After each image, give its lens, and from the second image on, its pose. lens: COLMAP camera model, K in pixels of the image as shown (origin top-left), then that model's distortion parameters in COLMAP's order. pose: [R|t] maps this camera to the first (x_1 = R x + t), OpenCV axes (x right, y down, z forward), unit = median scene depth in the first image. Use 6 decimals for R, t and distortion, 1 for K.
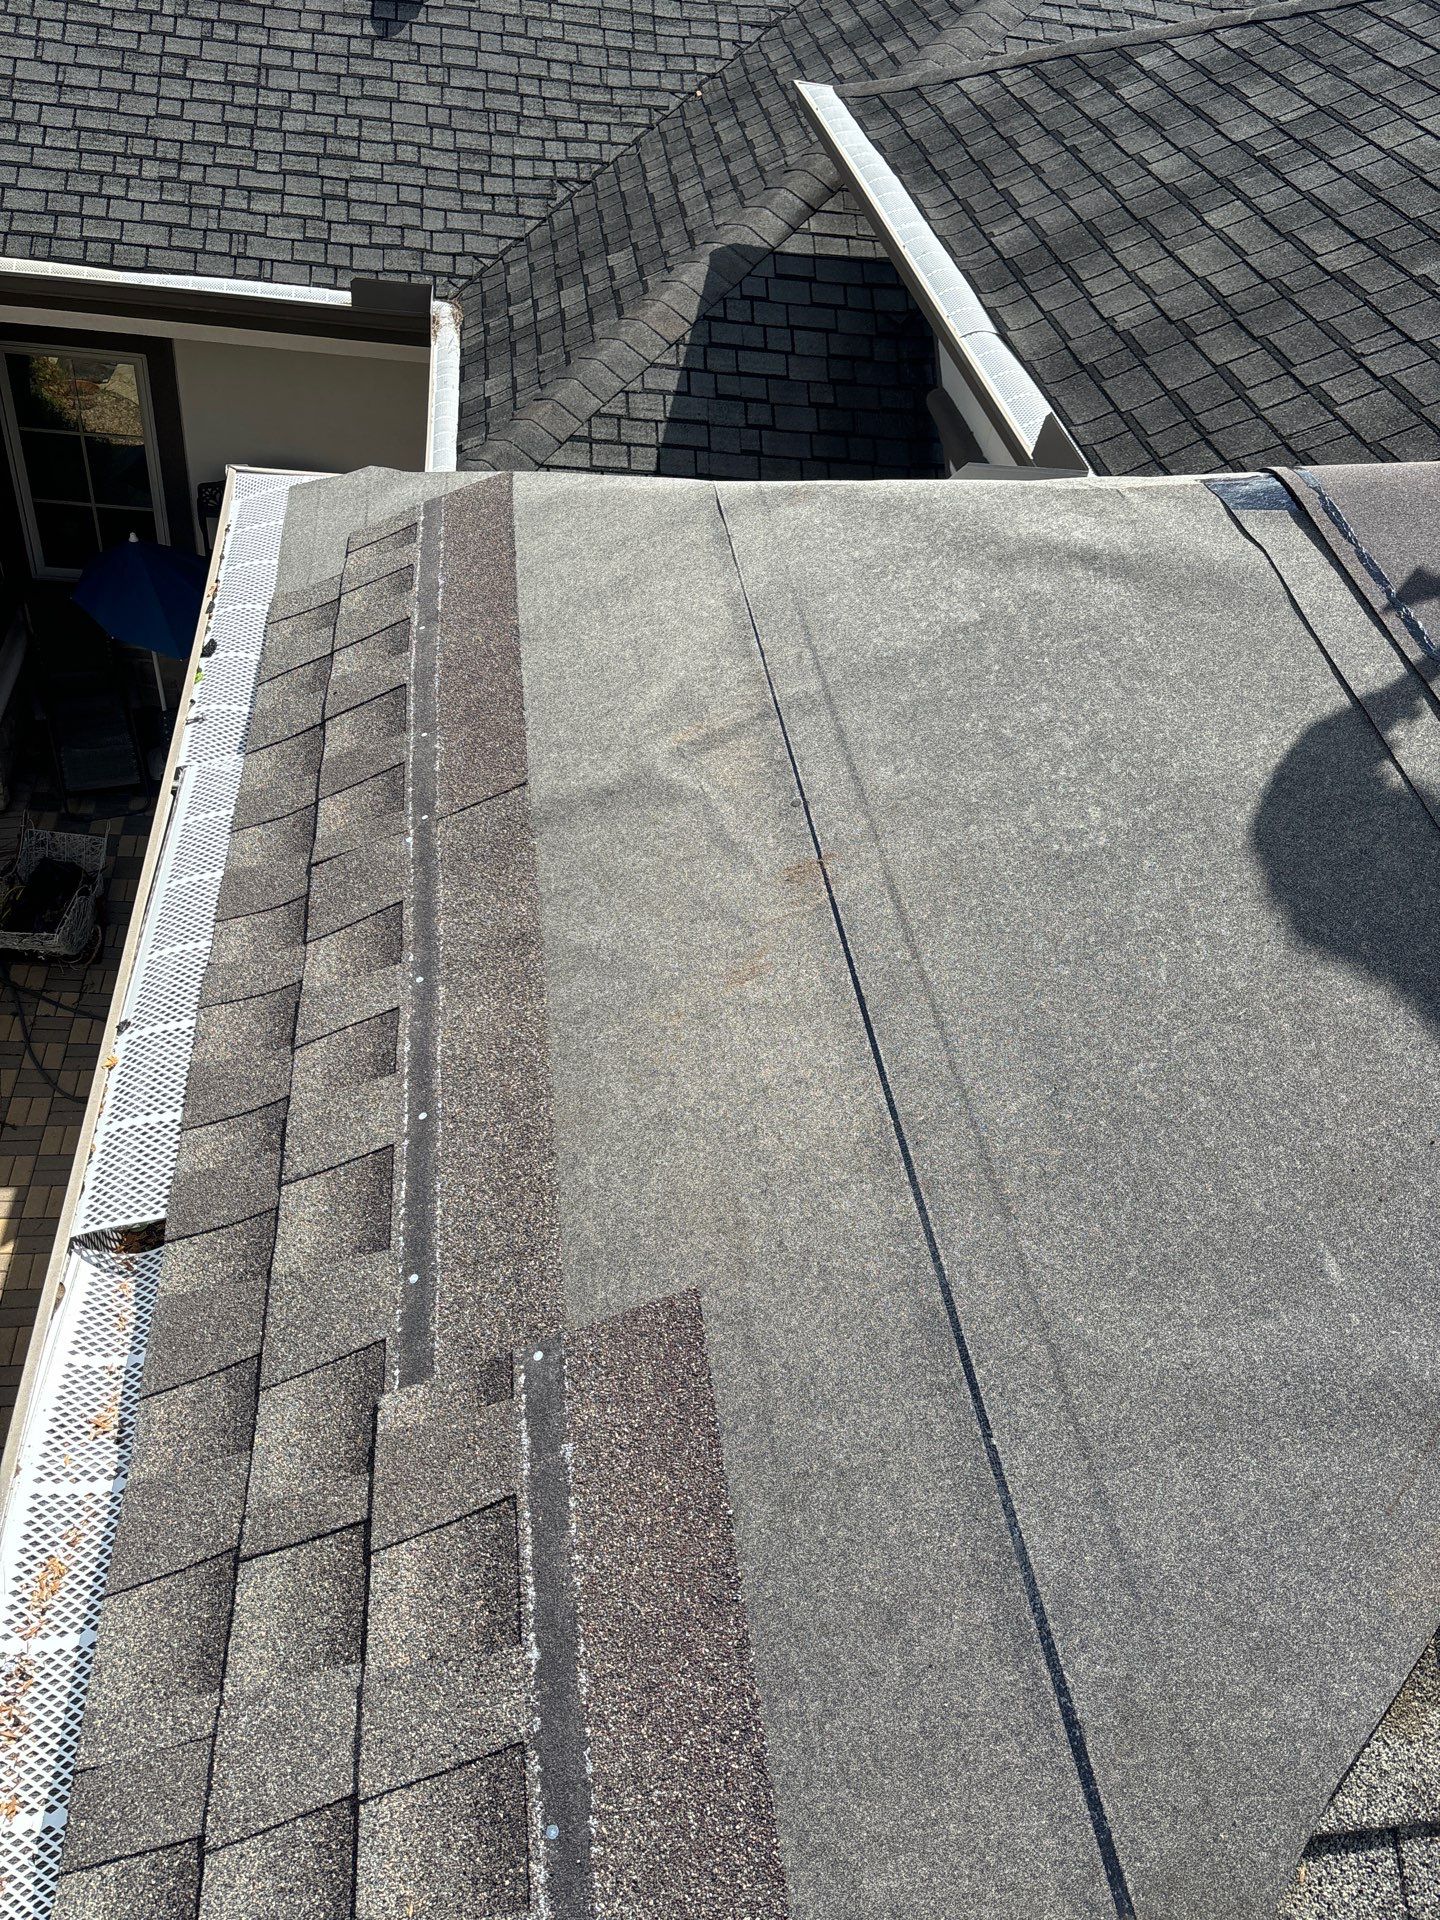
lens RADIAL K [[1486.7, 0, 727.6], [0, 1486.7, 977.9], [0, 0, 1]] dist [0.039590, -0.053106]
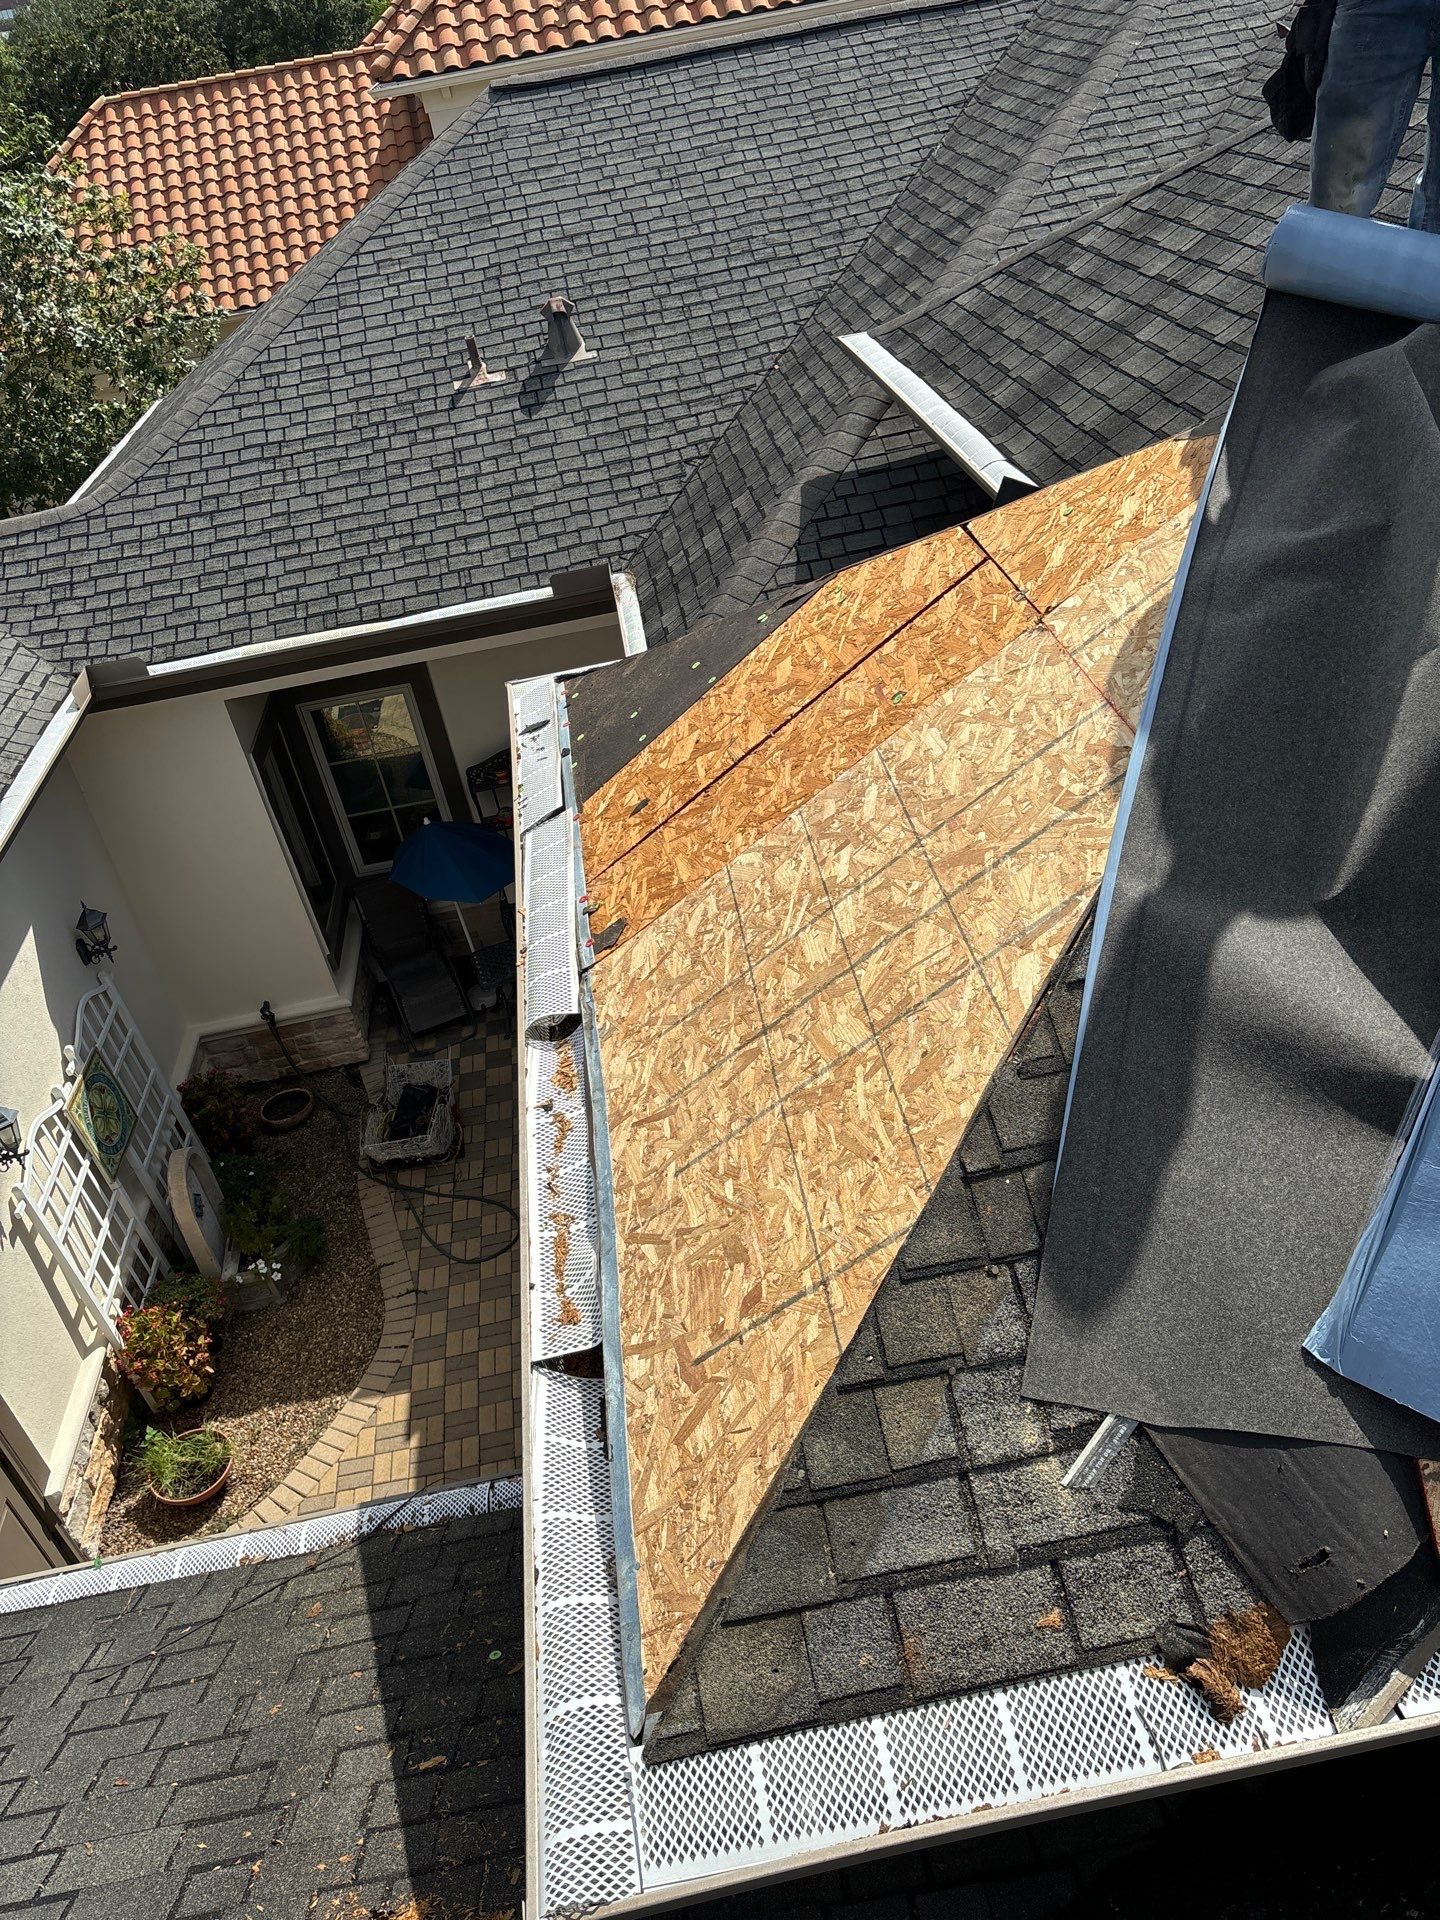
lens RADIAL K [[1486.7, 0, 725.5], [0, 1486.7, 941.1], [0, 0, 1]] dist [0.039590, -0.053106]
pose [[0.954300, -0.247050, -0.168159, 0.036073], [0.215711, 0.958859, -0.184549, 0.111940], [0.206834, 0.139841, 0.968331, -0.185720]]
